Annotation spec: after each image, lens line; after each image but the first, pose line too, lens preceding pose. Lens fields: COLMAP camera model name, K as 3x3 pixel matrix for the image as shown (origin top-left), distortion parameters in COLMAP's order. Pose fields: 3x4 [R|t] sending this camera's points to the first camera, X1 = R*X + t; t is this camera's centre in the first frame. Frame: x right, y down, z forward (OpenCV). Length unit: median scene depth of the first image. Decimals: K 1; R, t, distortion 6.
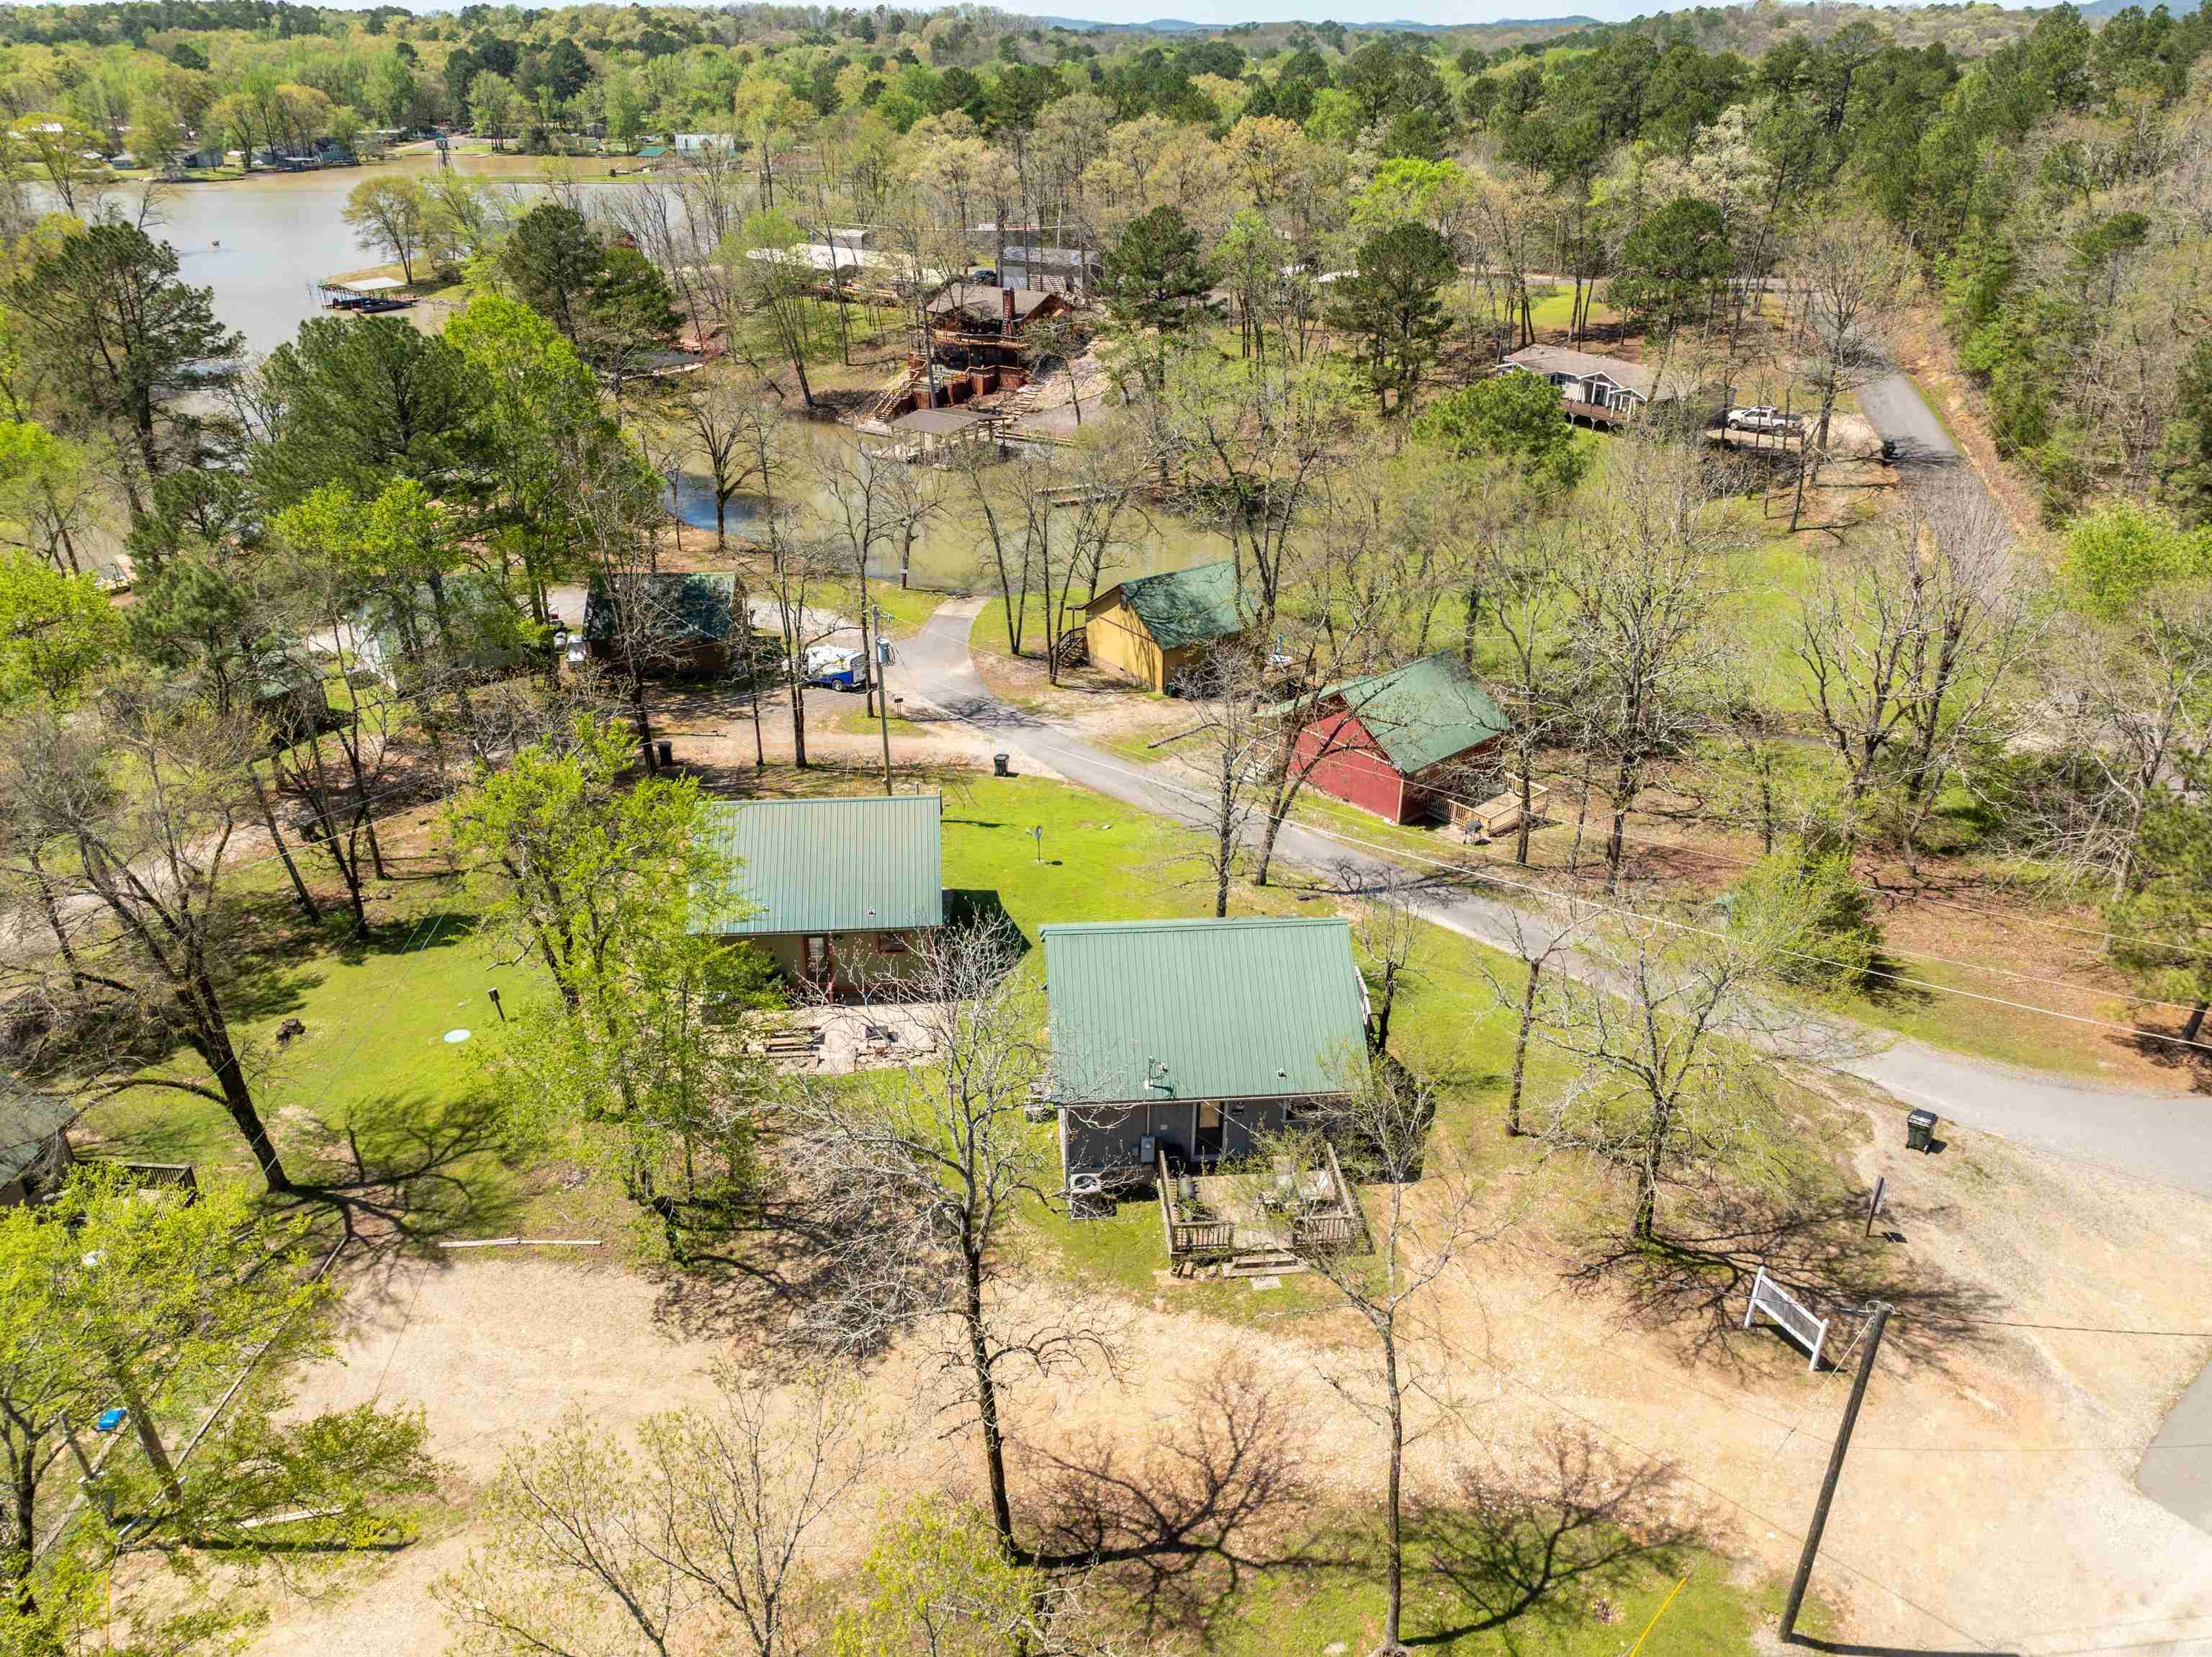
lens RADIAL K [[1549.9, 0, 1103.1], [0, 1549.9, 825.3], [0, 0, 1]] dist [-0.027647, 0.012776]
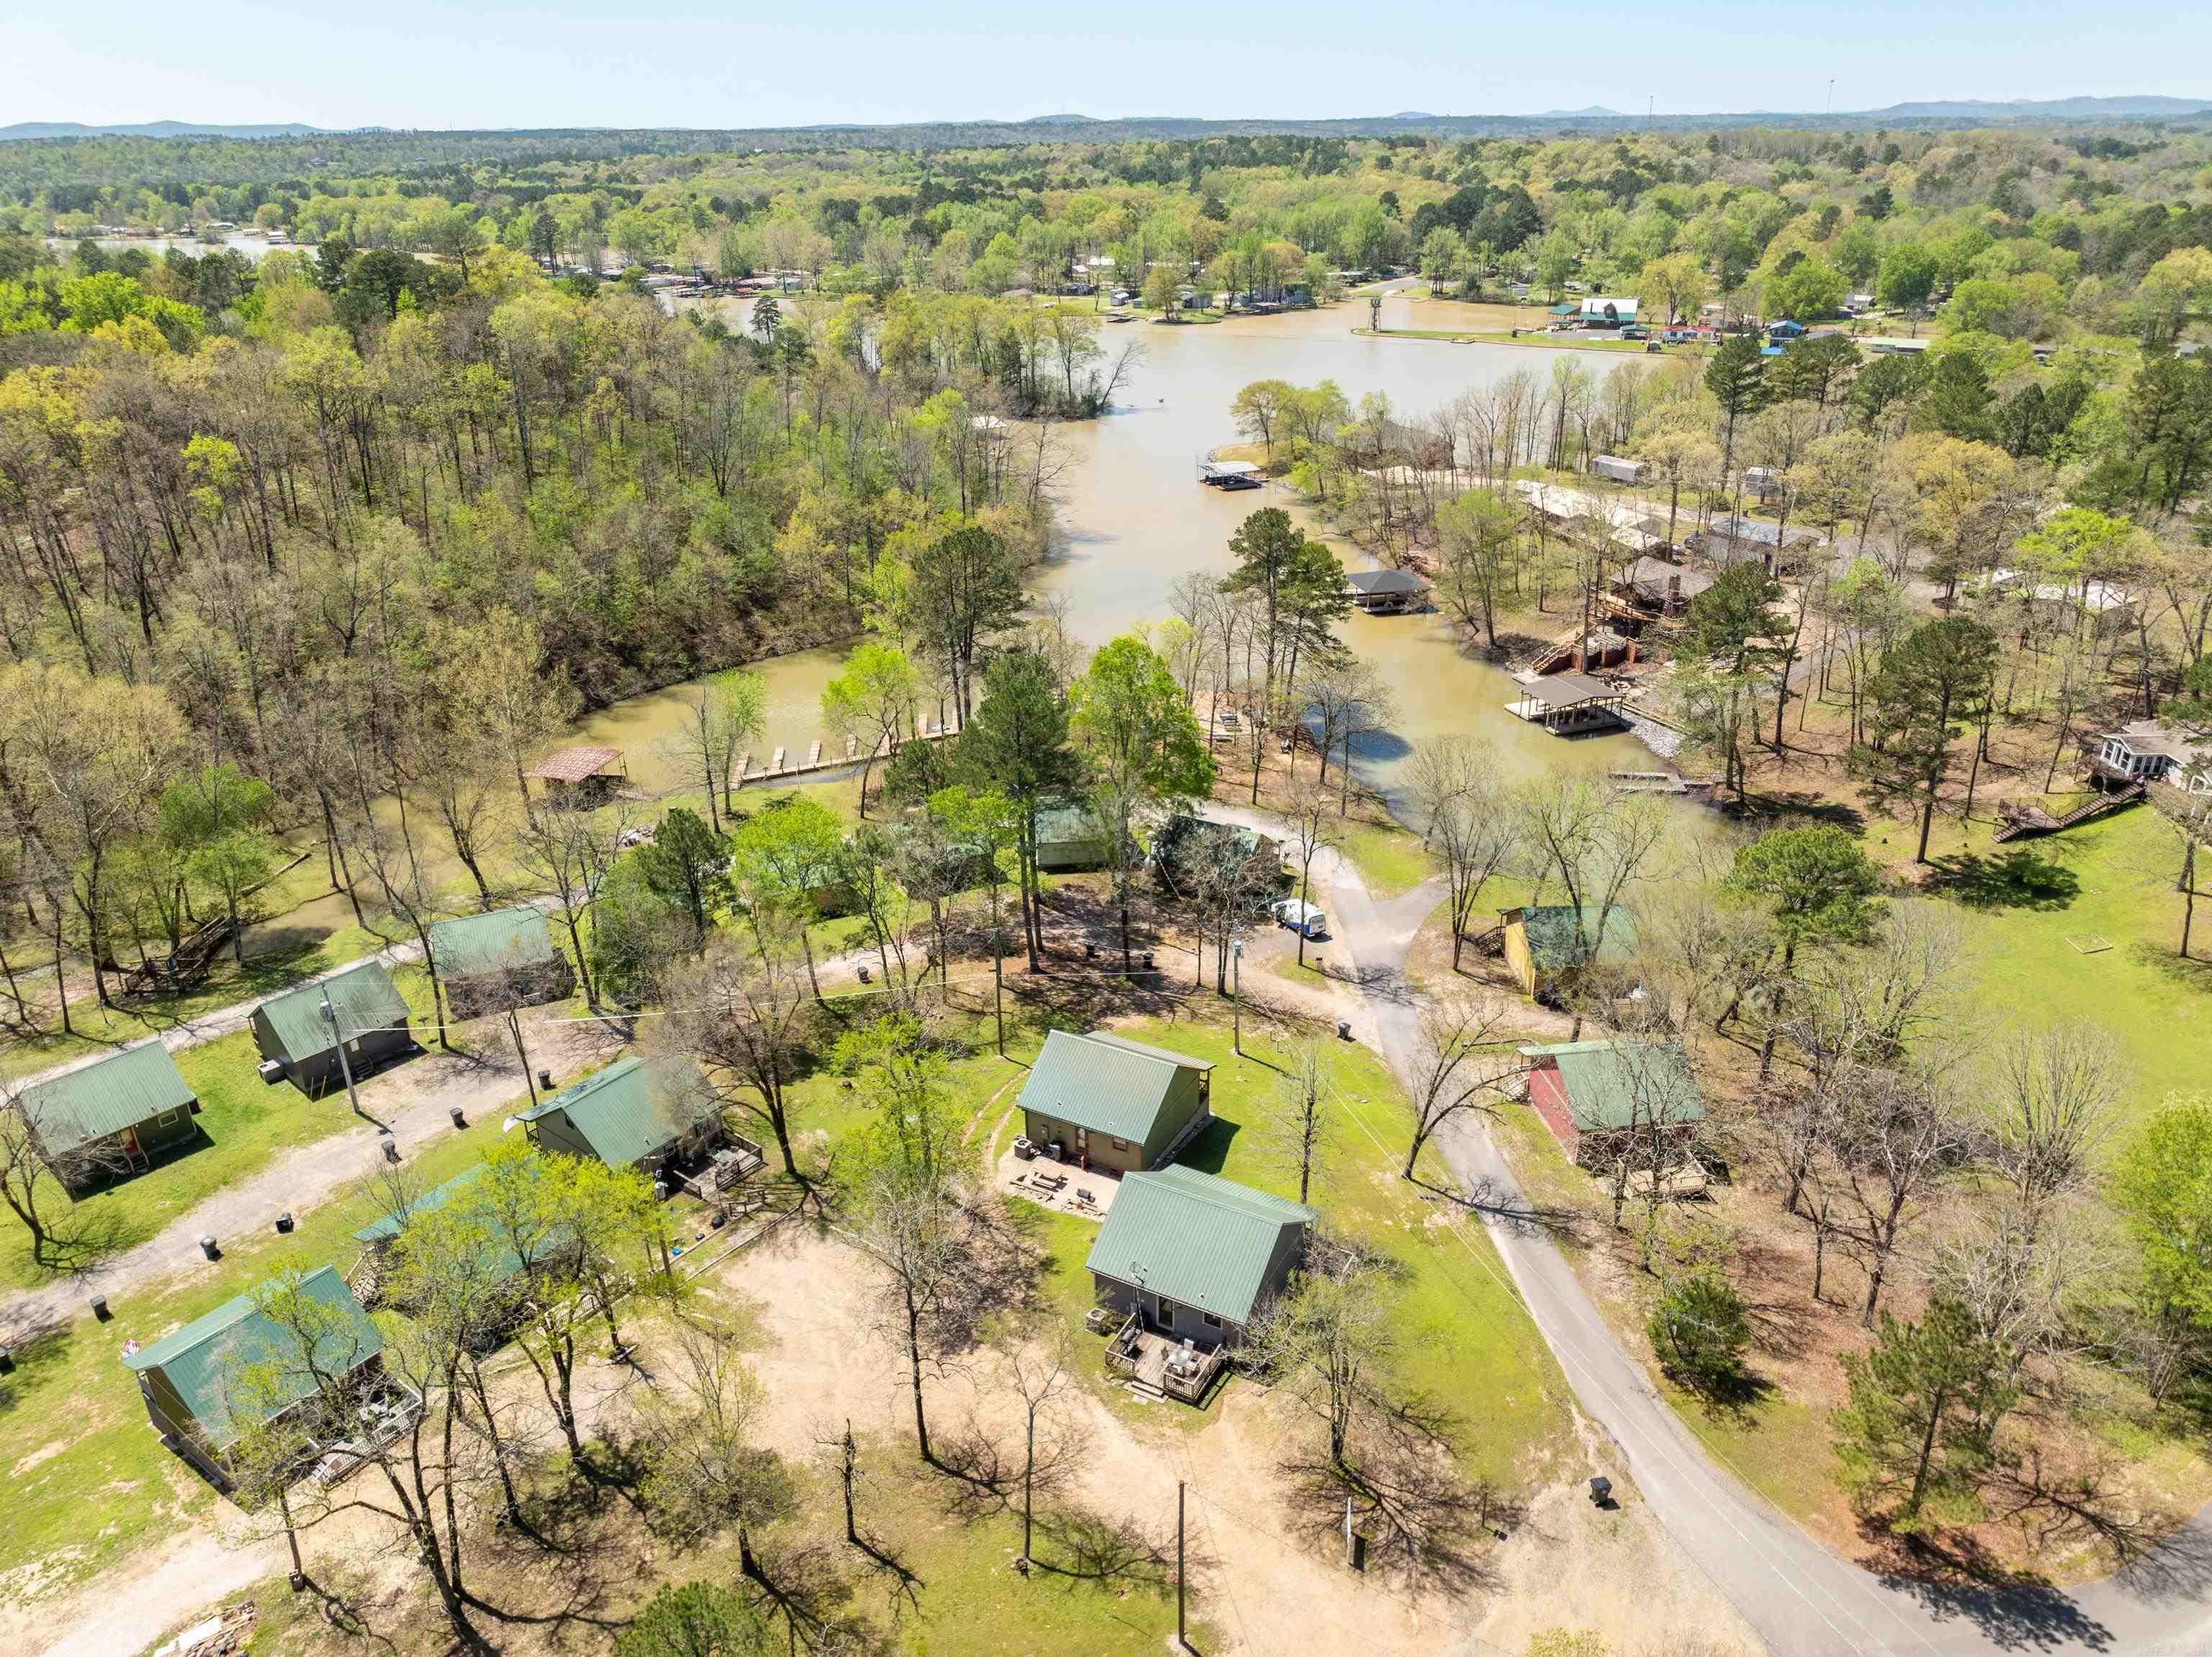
lens RADIAL K [[1549.9, 0, 1106.2], [0, 1549.9, 834.2], [0, 0, 1]] dist [-0.027647, 0.012776]
pose [[0.832550, 0.212838, -0.511429, 0.240134], [-0.232690, 0.972209, 0.025803, -0.109691], [0.502708, 0.097523, 0.858938, -0.182882]]
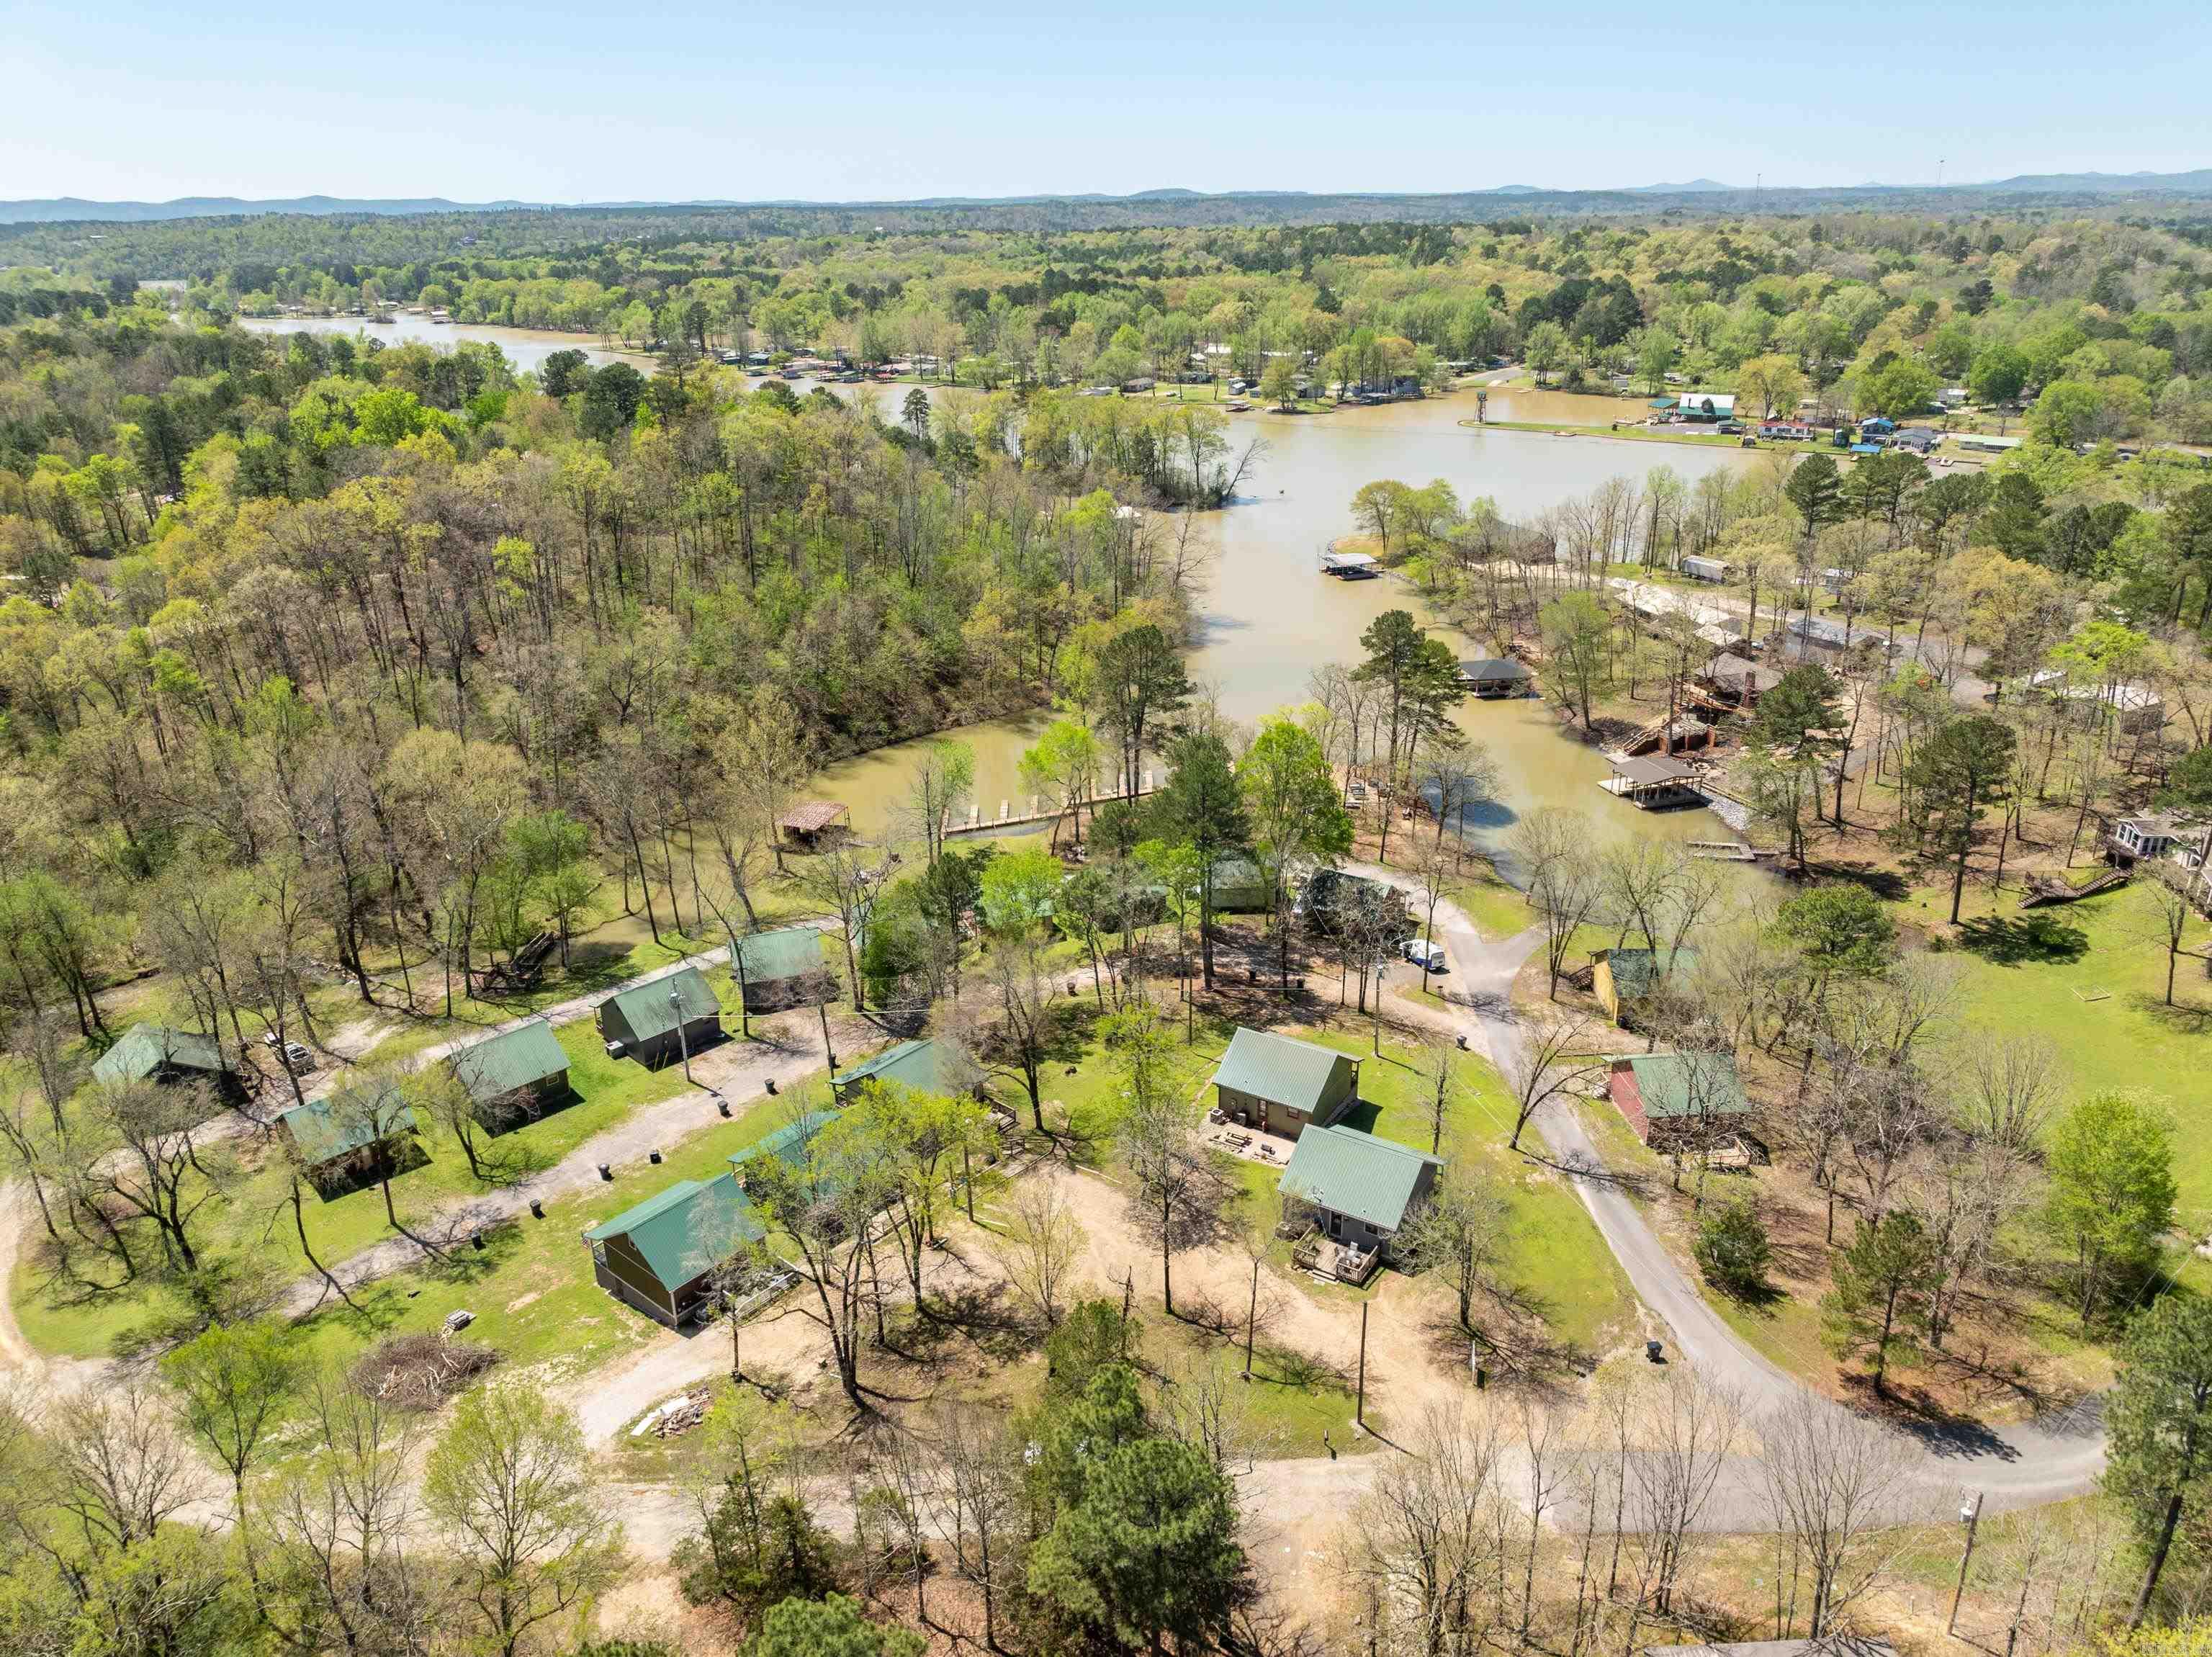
lens RADIAL K [[1549.9, 0, 1103.2], [0, 1549.9, 835.0], [0, 0, 1]] dist [-0.027647, 0.012776]
pose [[0.795176, 0.210720, -0.568588, 0.308725], [-0.254472, 0.967077, 0.002519, -0.092278], [0.550399, 0.142687, 0.822619, -0.386686]]
